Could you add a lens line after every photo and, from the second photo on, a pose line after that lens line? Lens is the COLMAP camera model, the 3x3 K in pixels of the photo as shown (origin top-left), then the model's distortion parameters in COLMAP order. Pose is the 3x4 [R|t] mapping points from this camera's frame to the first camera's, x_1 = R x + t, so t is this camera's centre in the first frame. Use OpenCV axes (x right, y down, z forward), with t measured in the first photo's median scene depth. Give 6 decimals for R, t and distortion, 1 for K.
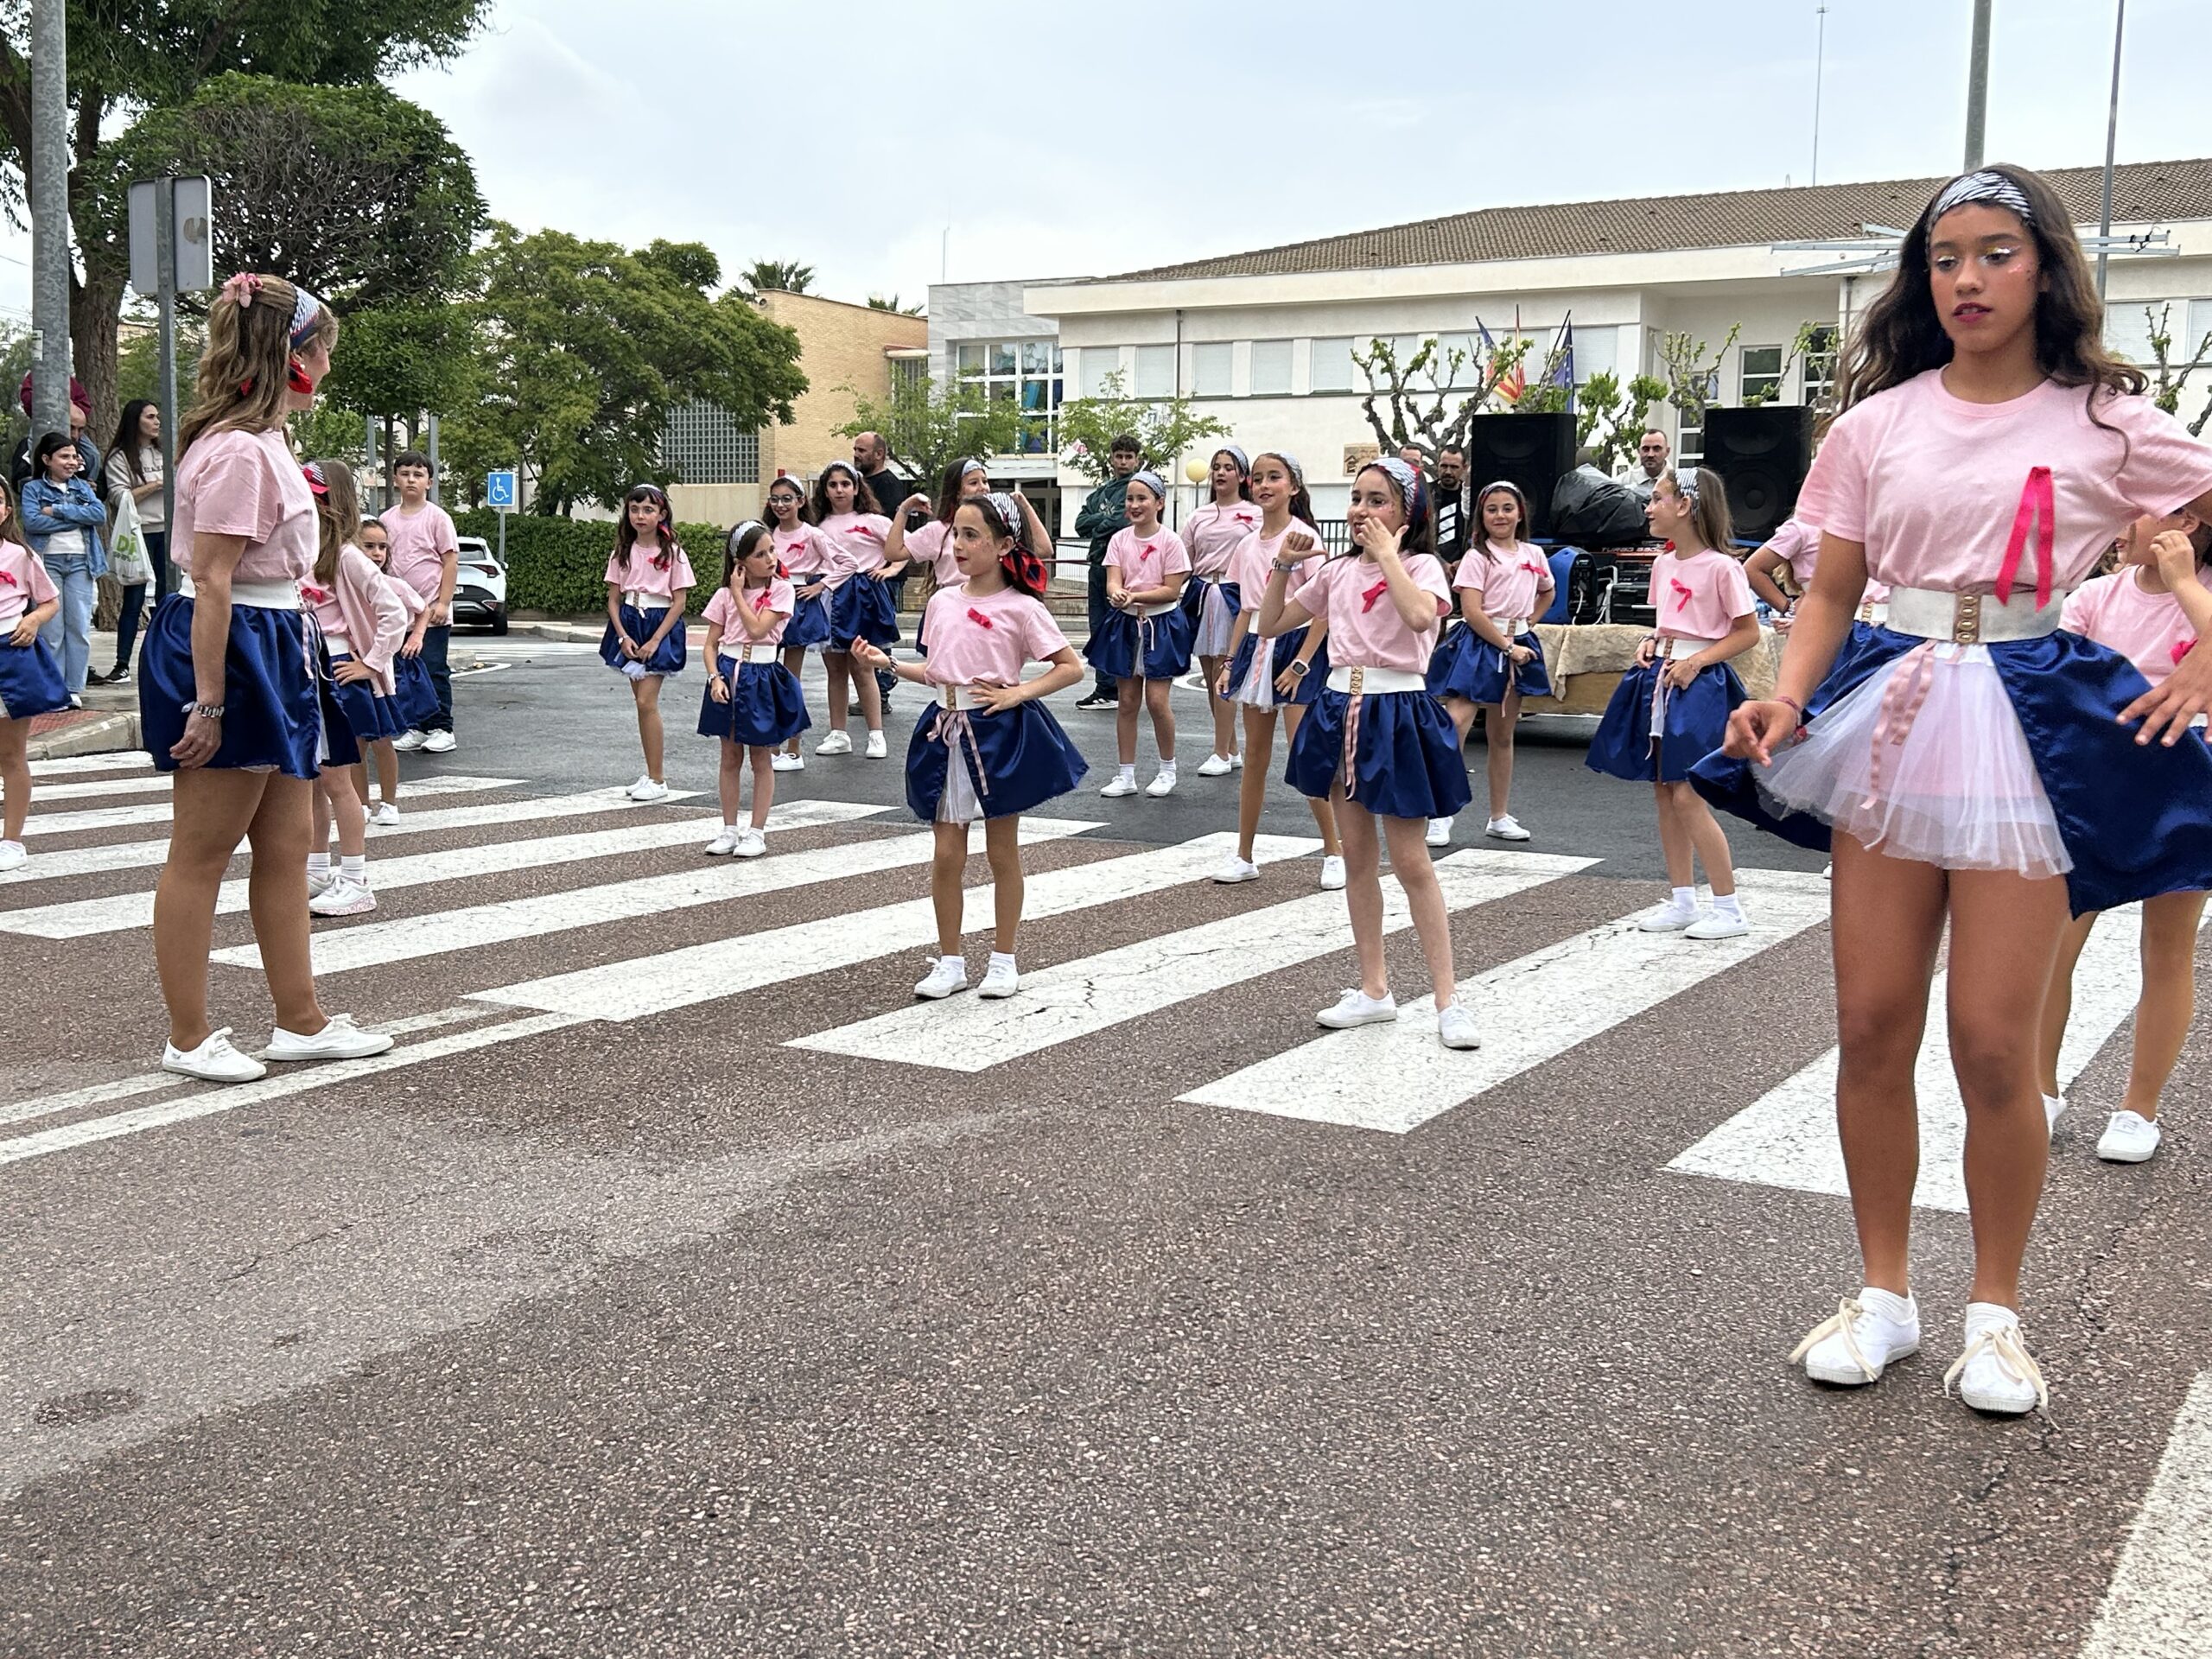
lens RADIAL K [[2466.6, 0, 1108.1], [0, 2466.6, 833.0], [0, 0, 1]] dist [0.049945, 0.000000]
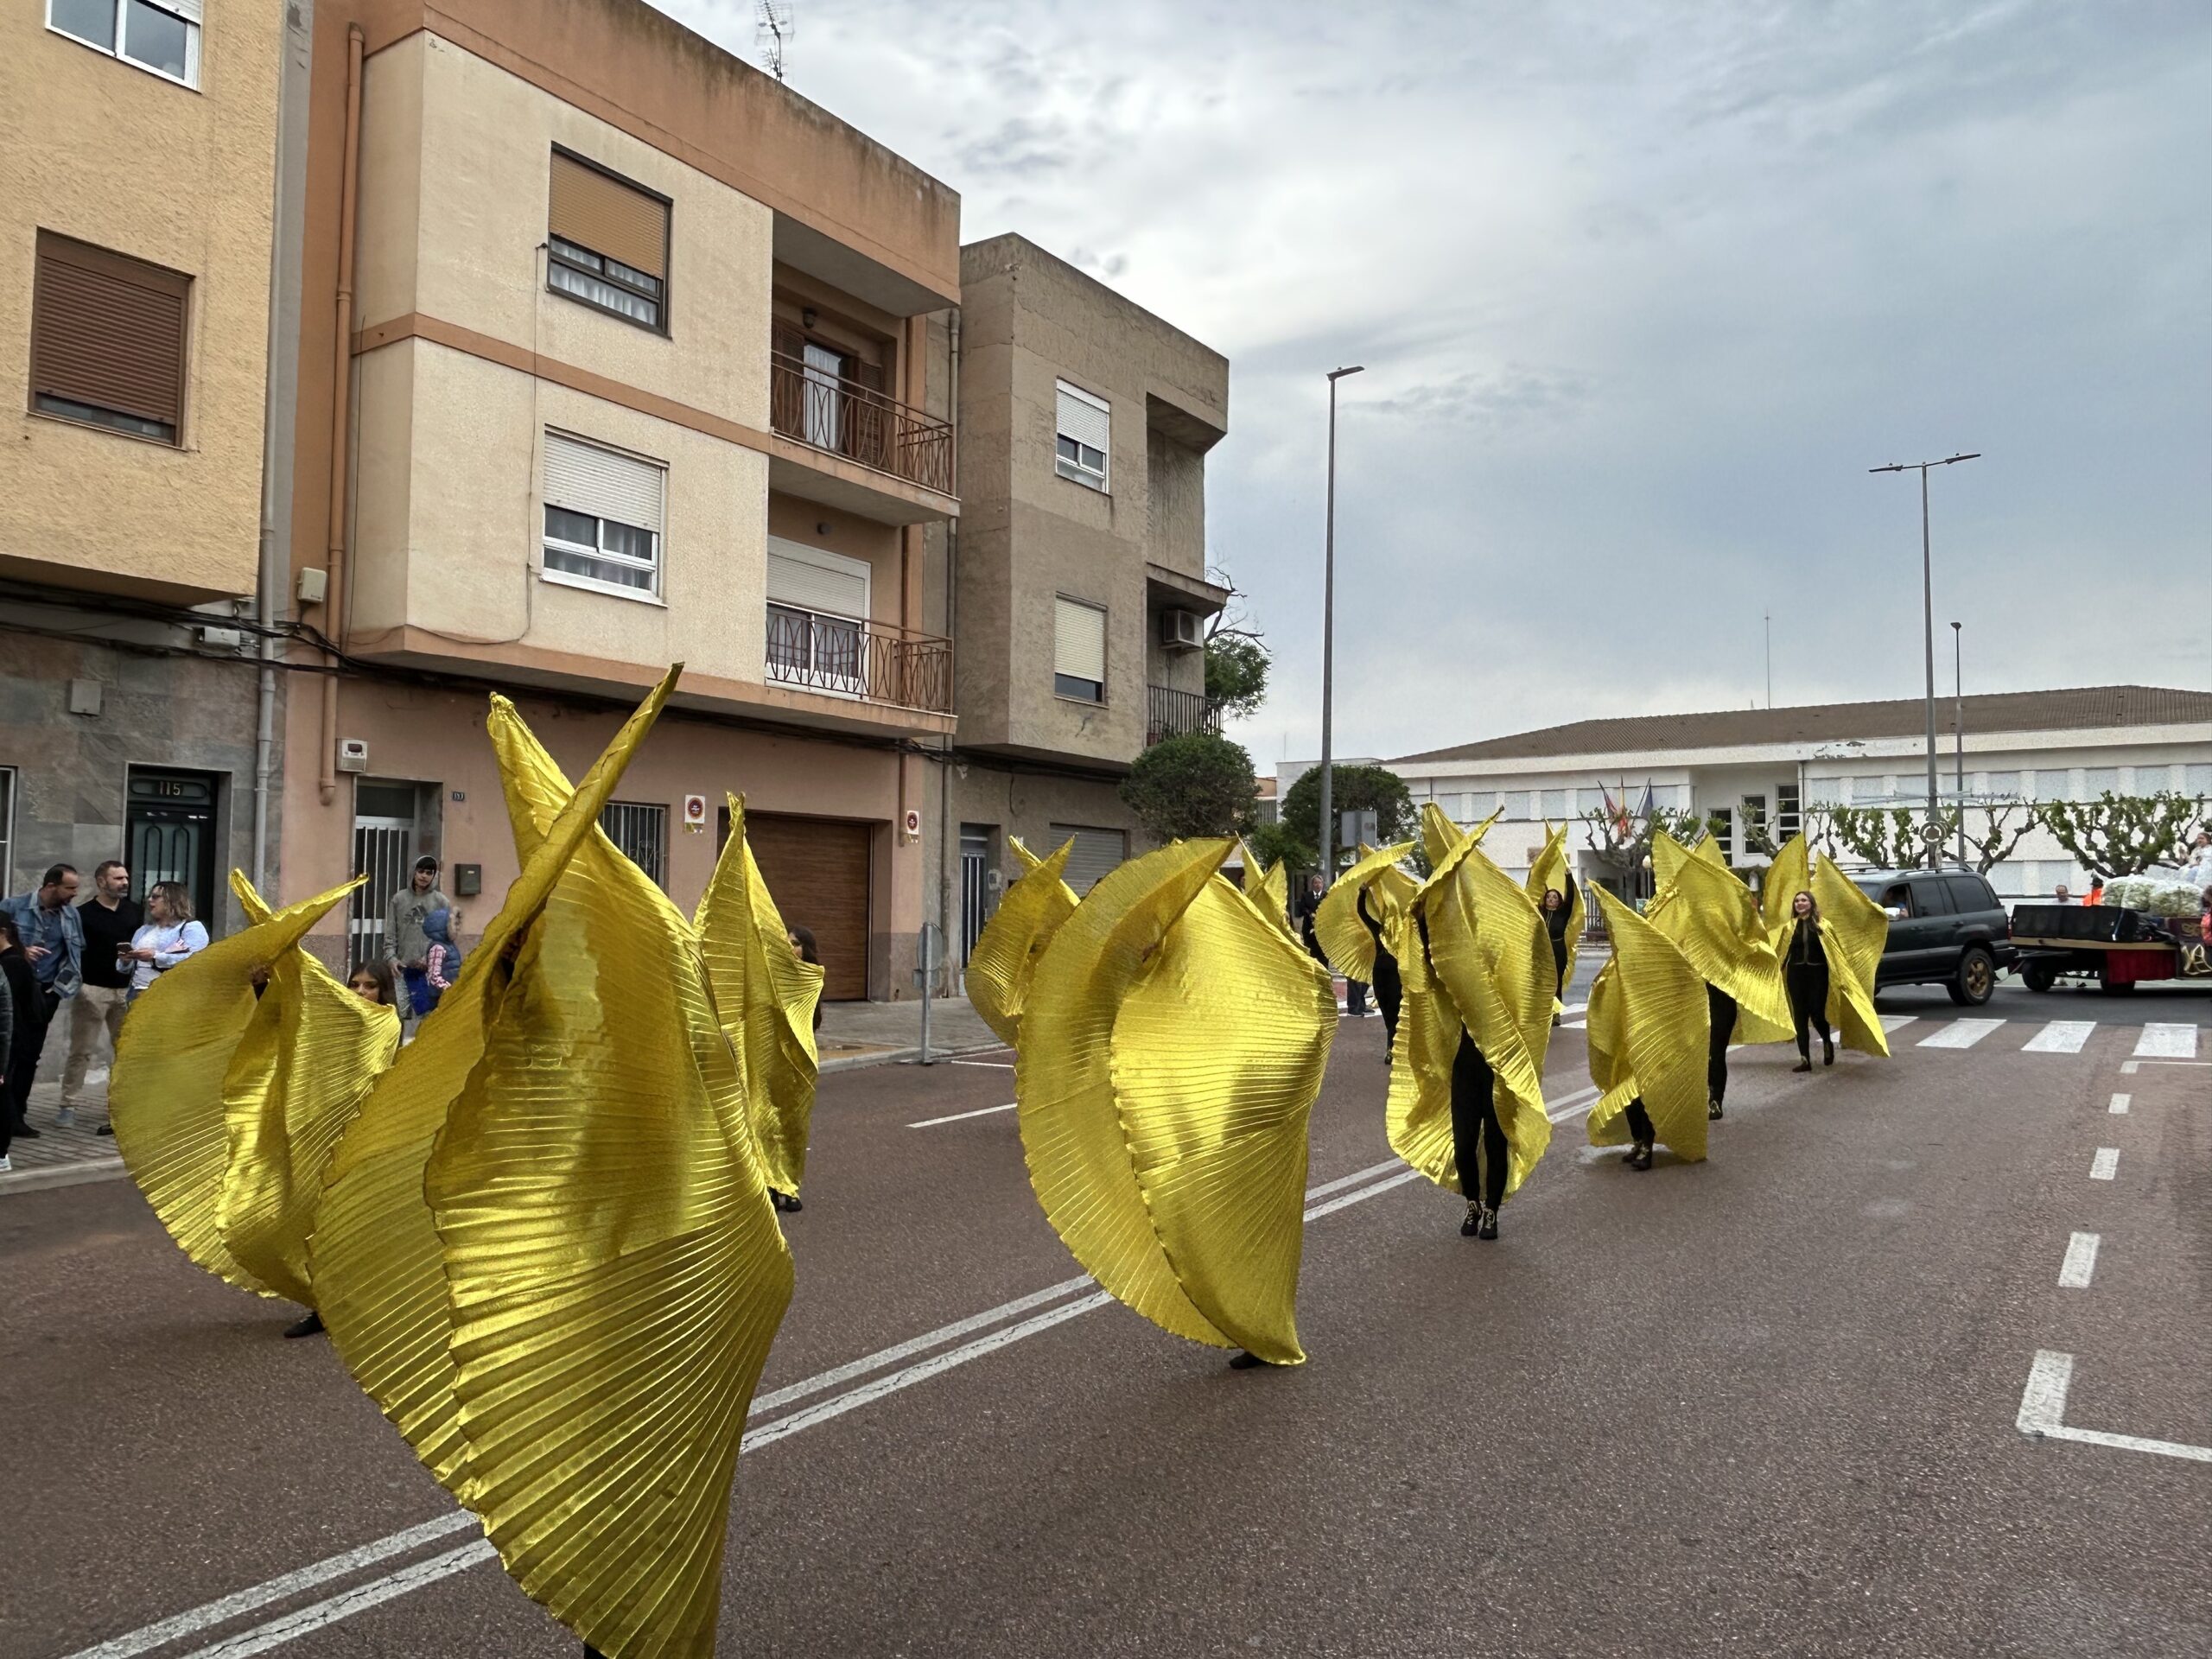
lens RADIAL K [[1617.9, 0, 1107.0], [0, 1617.9, 823.1], [0, 0, 1]] dist [0.001598, -0.004603]
pose [[0.997093, -0.014397, -0.074817, -0.151716], [0.002551, 0.987743, -0.156070, 0.018334], [0.076147, 0.155425, 0.984908, -0.279183]]
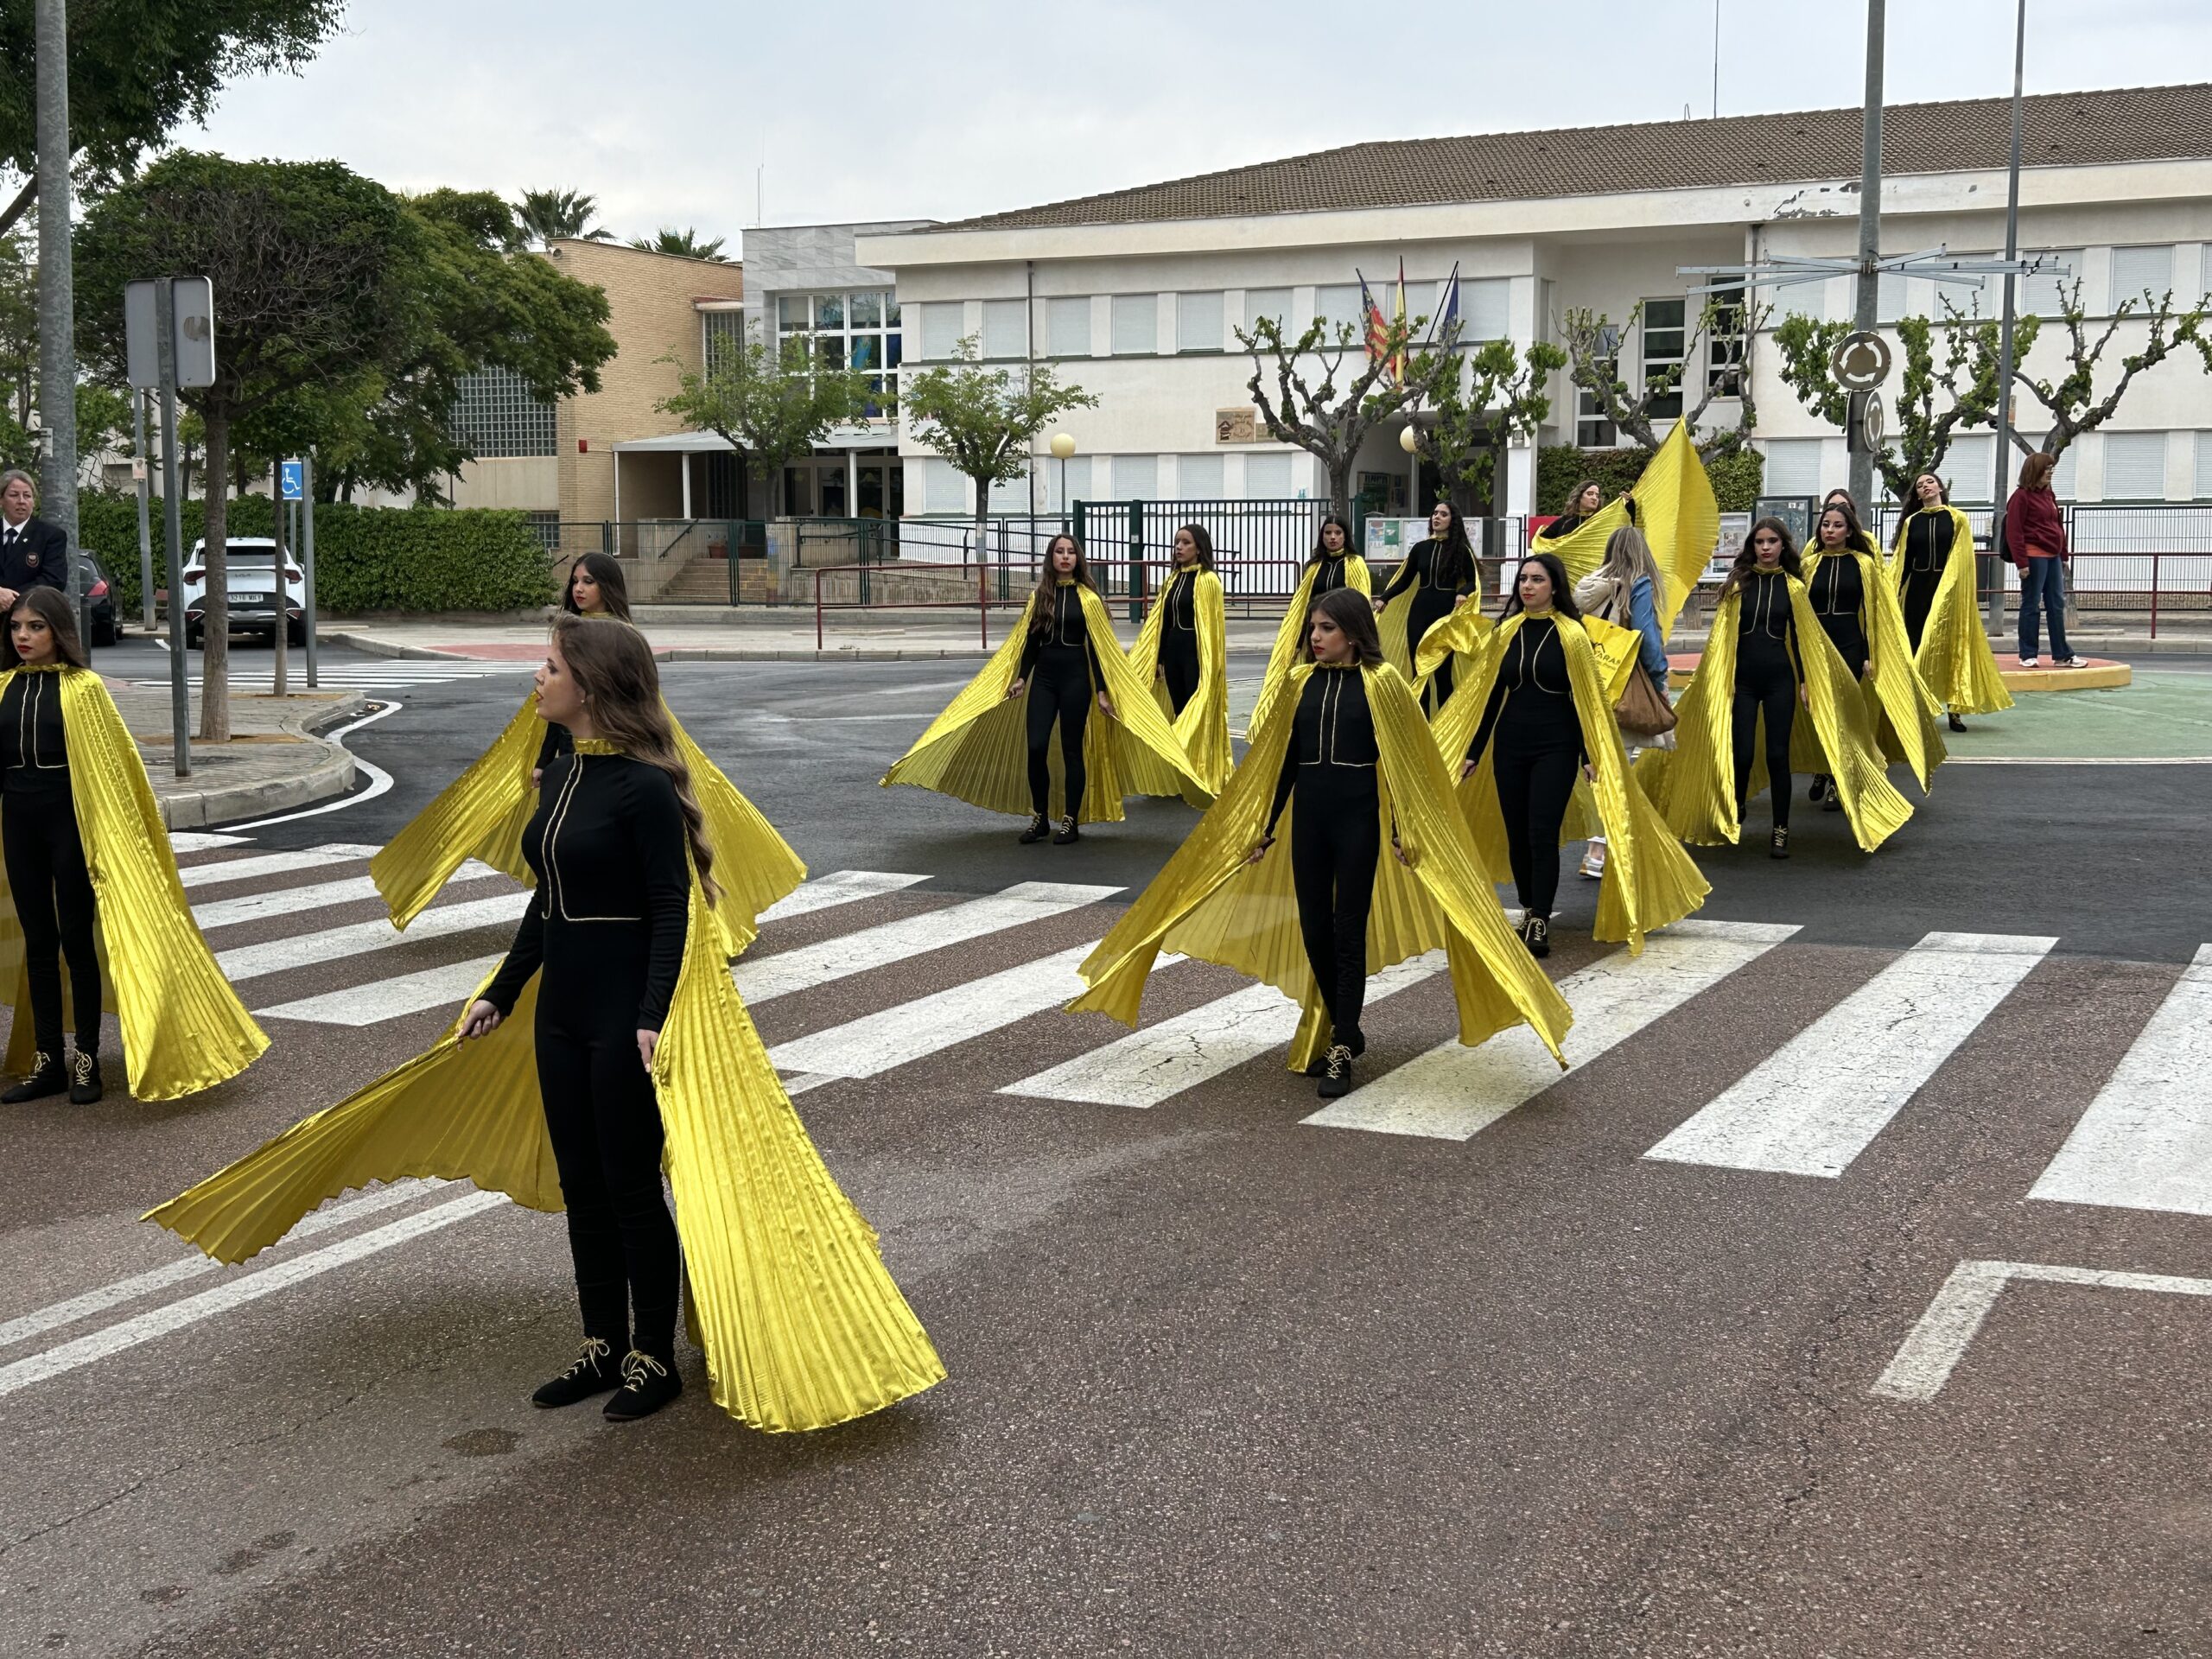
lens RADIAL K [[2888.7, 0, 1120.3], [0, 2888.7, 815.1], [0, 0, 1]] dist [0.063789, 0.000000]
pose [[0.997307, -0.024176, 0.069245, -0.019538], [0.024387, 0.999700, -0.002210, -0.007138], [-0.069171, 0.003893, 0.997597, -0.068876]]
